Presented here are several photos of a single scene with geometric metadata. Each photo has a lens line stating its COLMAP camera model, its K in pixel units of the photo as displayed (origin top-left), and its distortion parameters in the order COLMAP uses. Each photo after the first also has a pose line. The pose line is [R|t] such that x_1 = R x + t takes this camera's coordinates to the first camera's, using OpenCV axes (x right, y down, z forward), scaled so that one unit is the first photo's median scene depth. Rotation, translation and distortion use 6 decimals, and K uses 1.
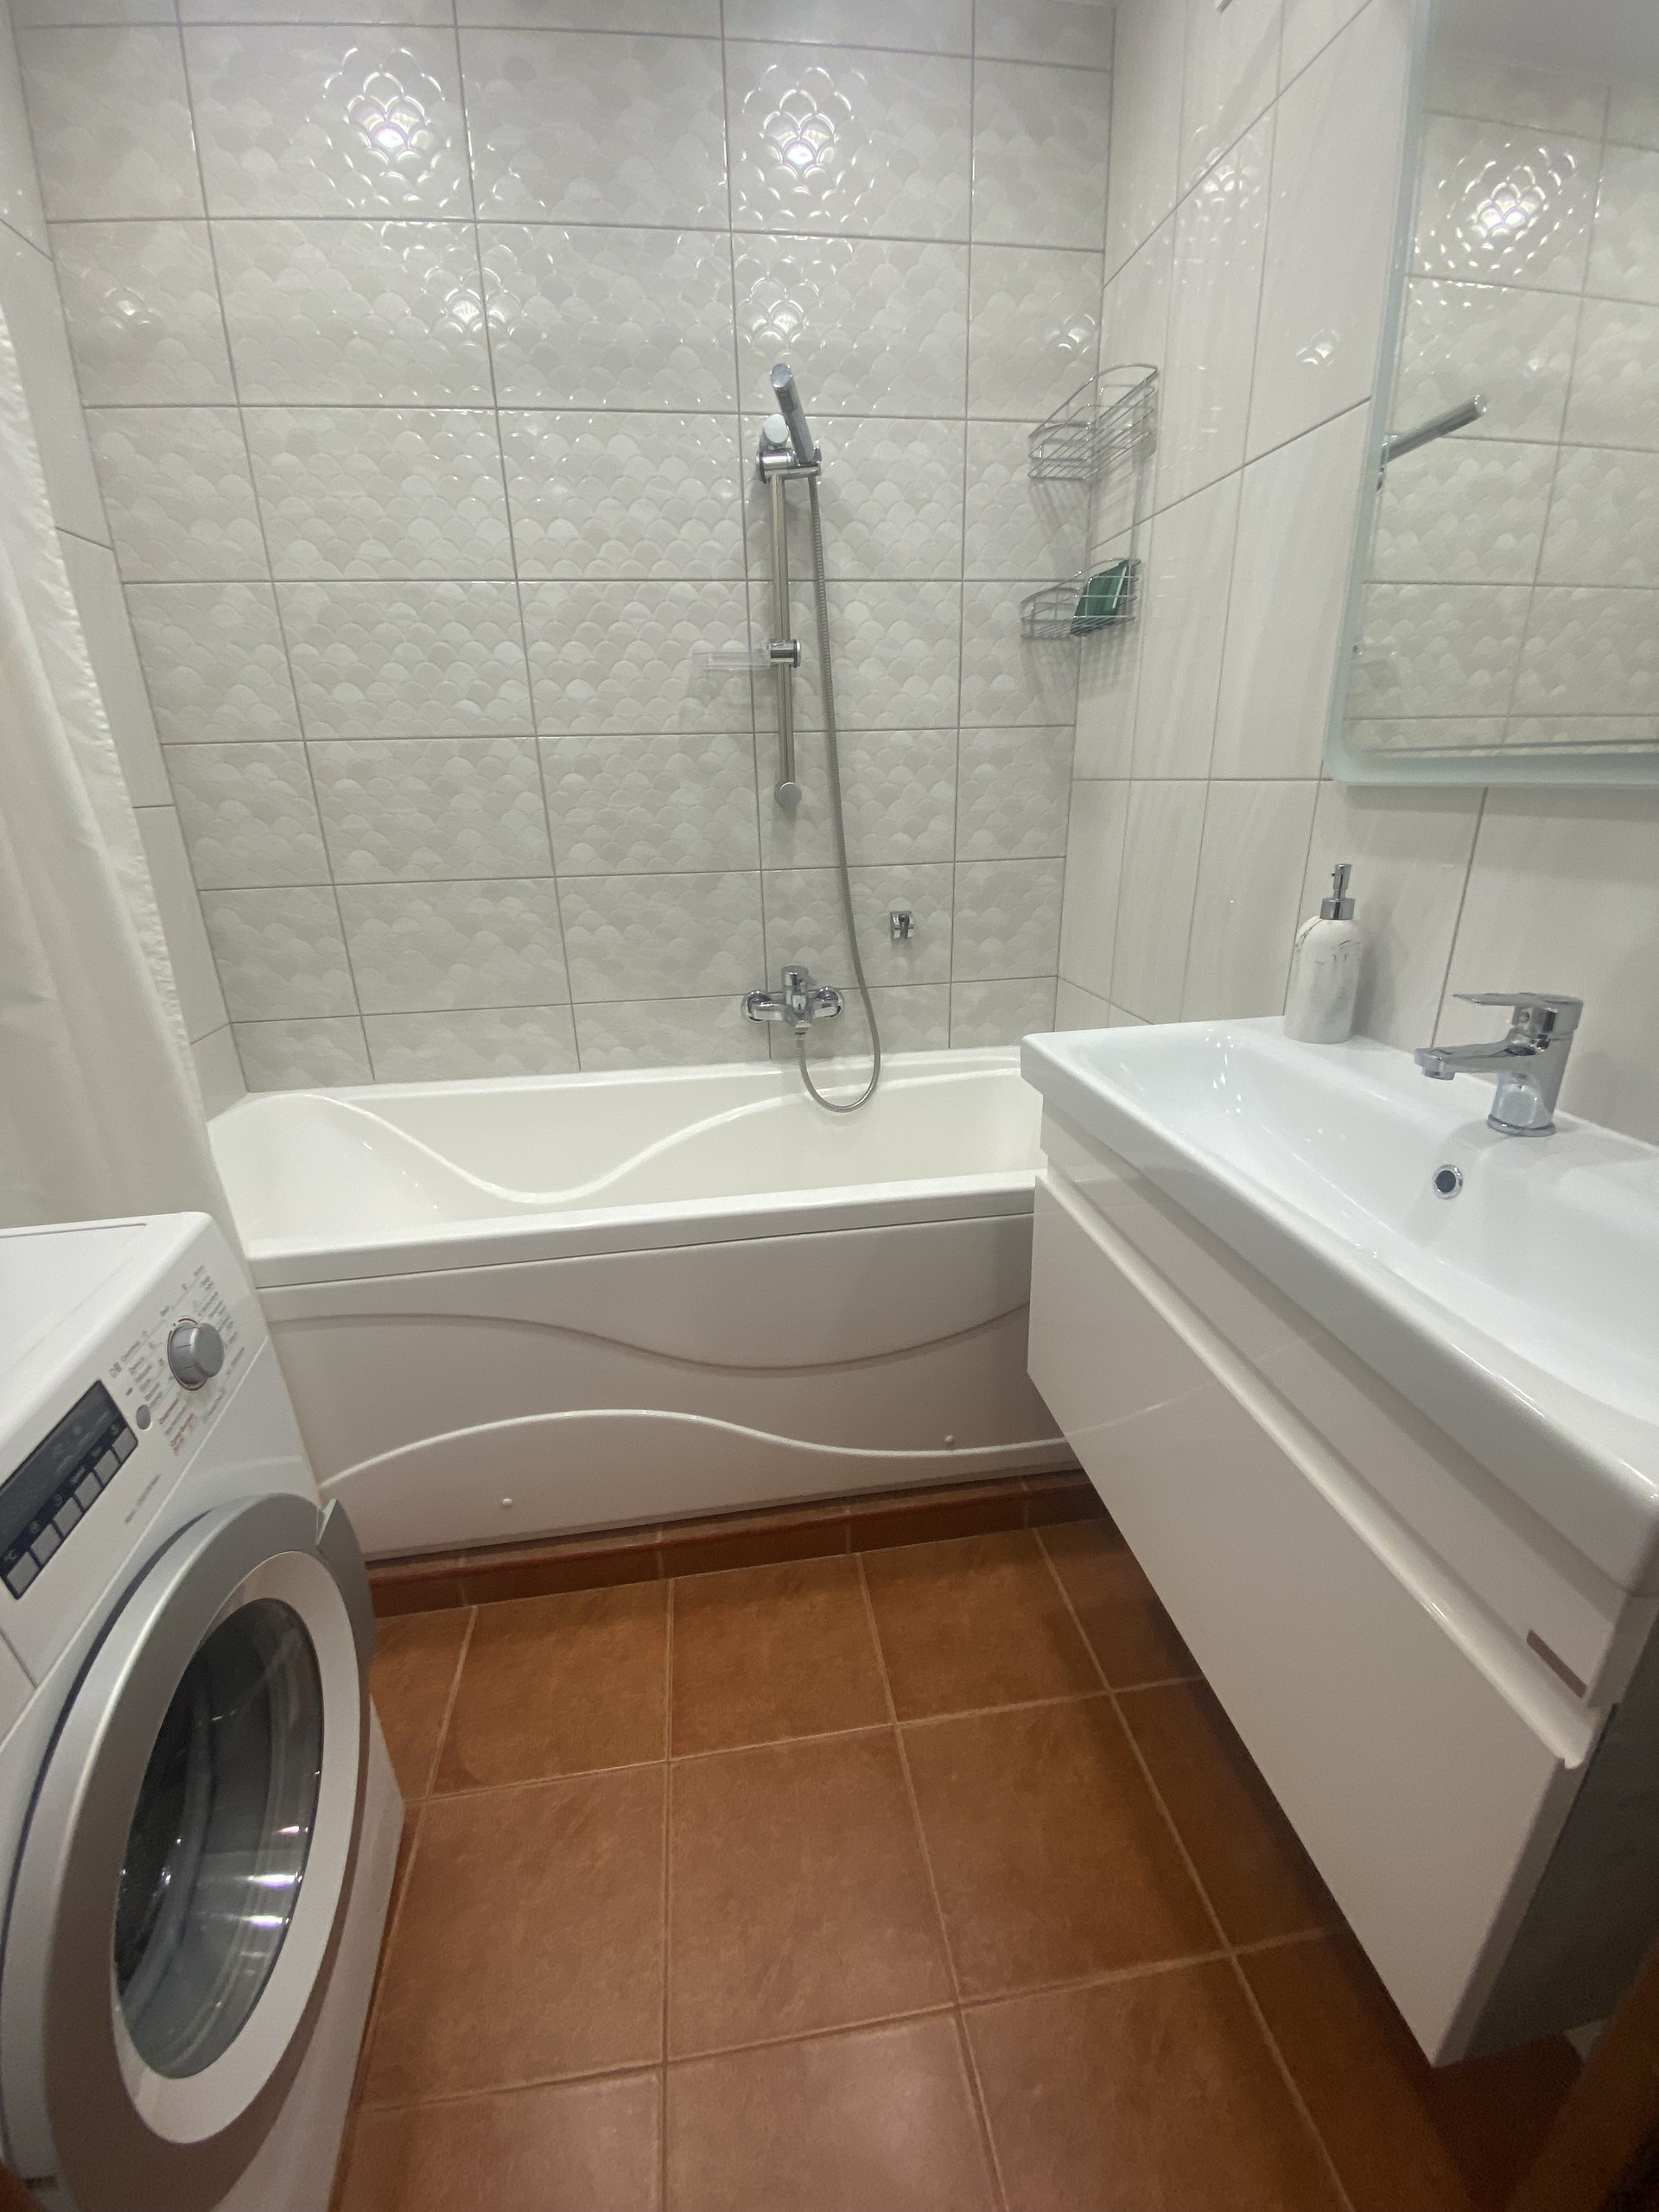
lens RADIAL K [[900.2, 0, 829.5], [0, 900.2, 1109.5], [0, 0, 1]] dist [0.005858, -0.012697]
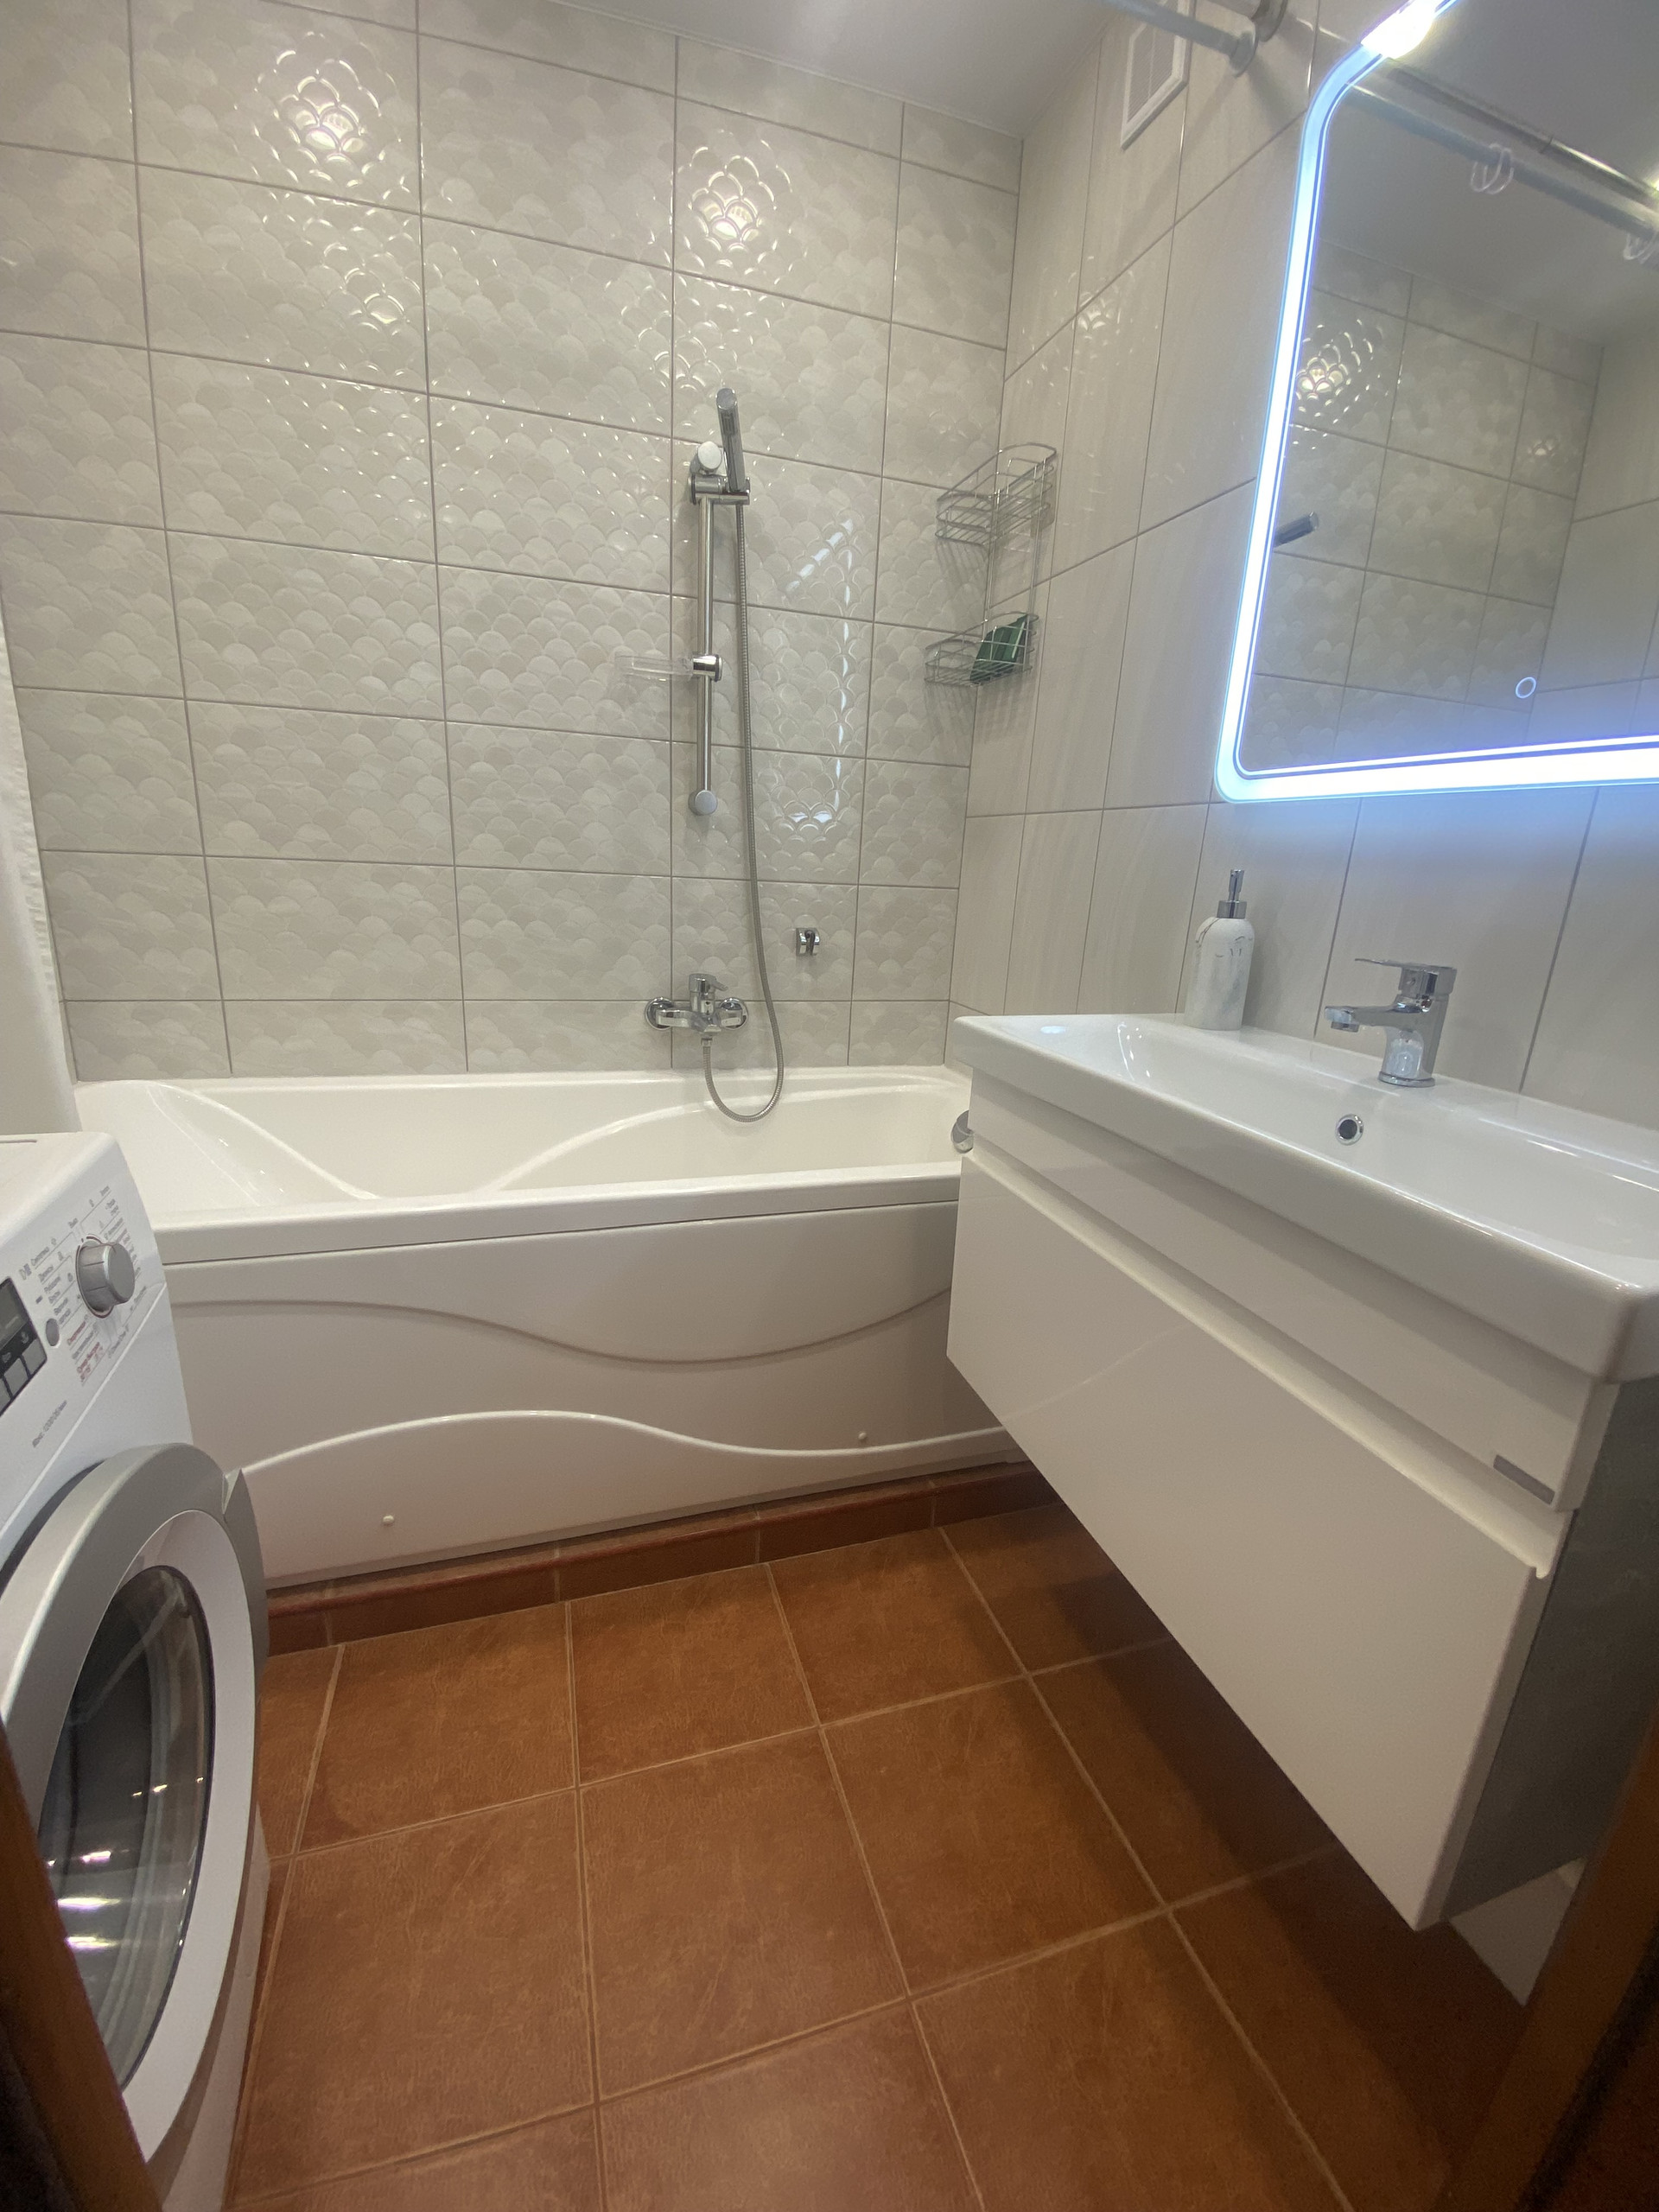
lens RADIAL K [[900.2, 0, 824.5], [0, 900.2, 1115.2], [0, 0, 1]] dist [0.005858, -0.012697]
pose [[0.984641, 0.026240, 0.172607, -0.088497], [-0.012925, 0.996884, -0.077817, 0.090837], [-0.174111, 0.074391, 0.981912, 0.004408]]
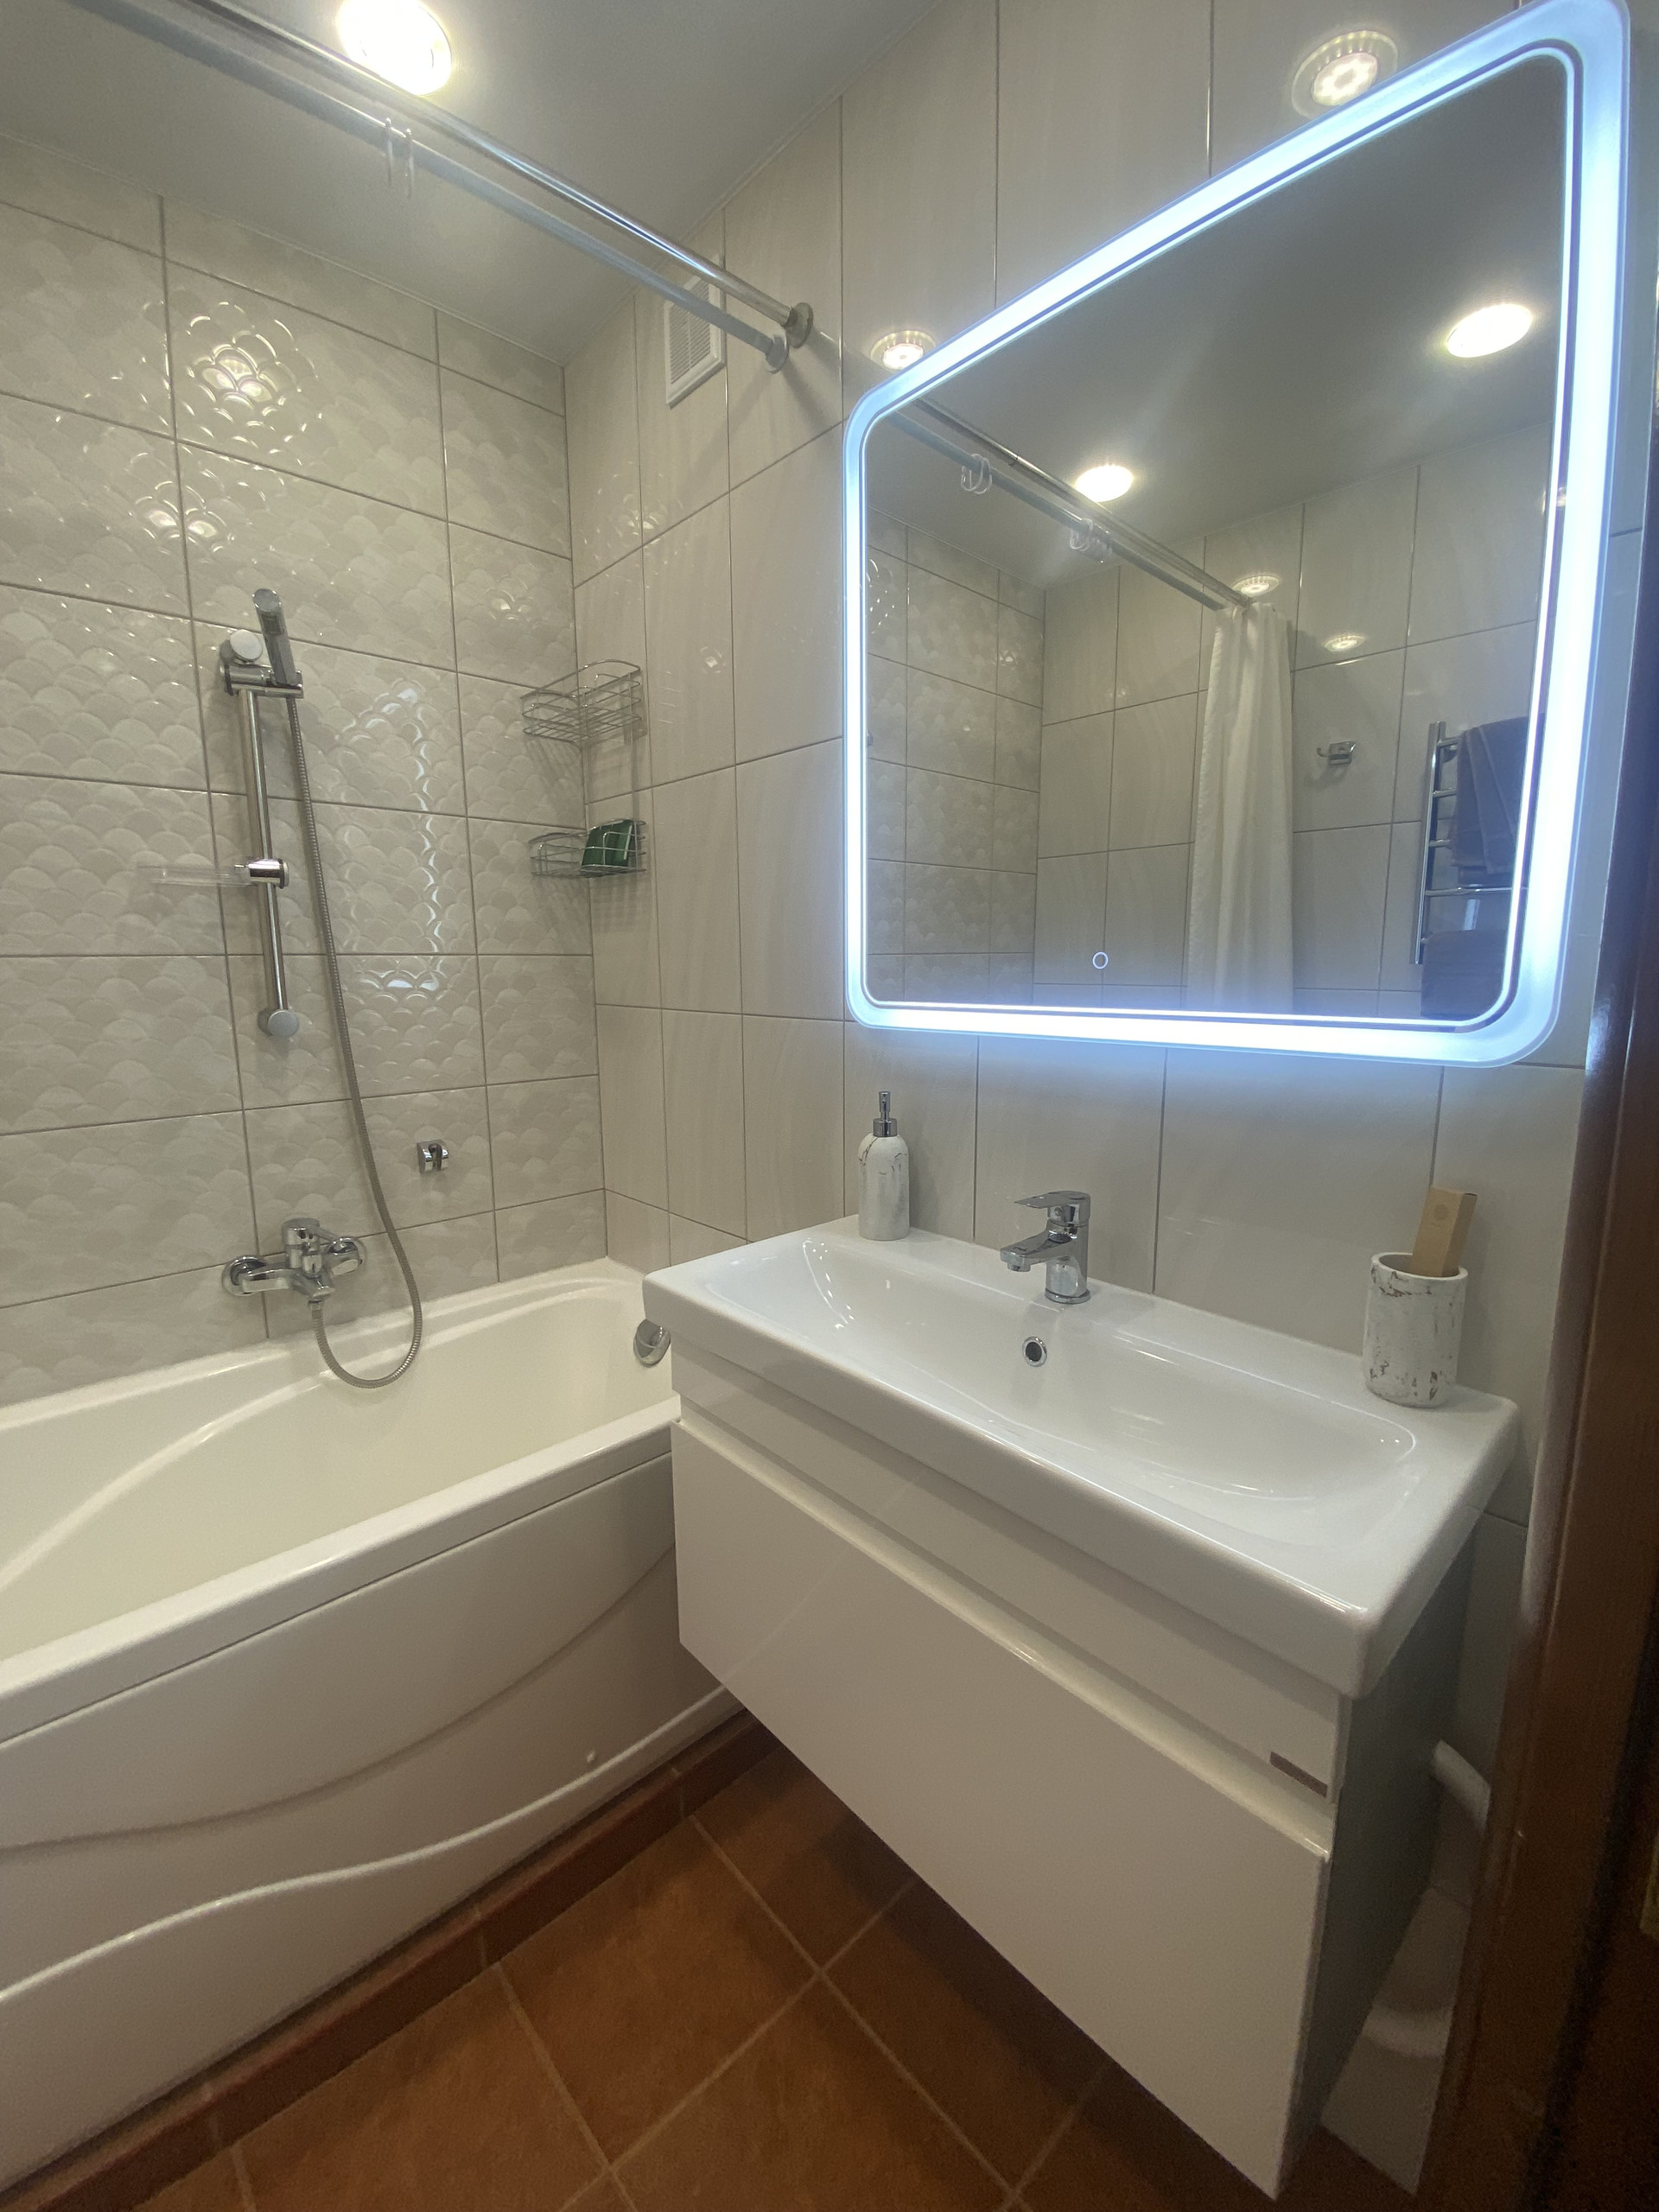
lens RADIAL K [[900.2, 0, 828.1], [0, 900.2, 1105.3], [0, 0, 1]] dist [0.005858, -0.012697]
pose [[0.826207, -0.069124, 0.559110, -0.113472], [0.180277, 0.972699, -0.146141, -0.066217], [-0.533744, 0.221537, 0.816112, 0.050036]]
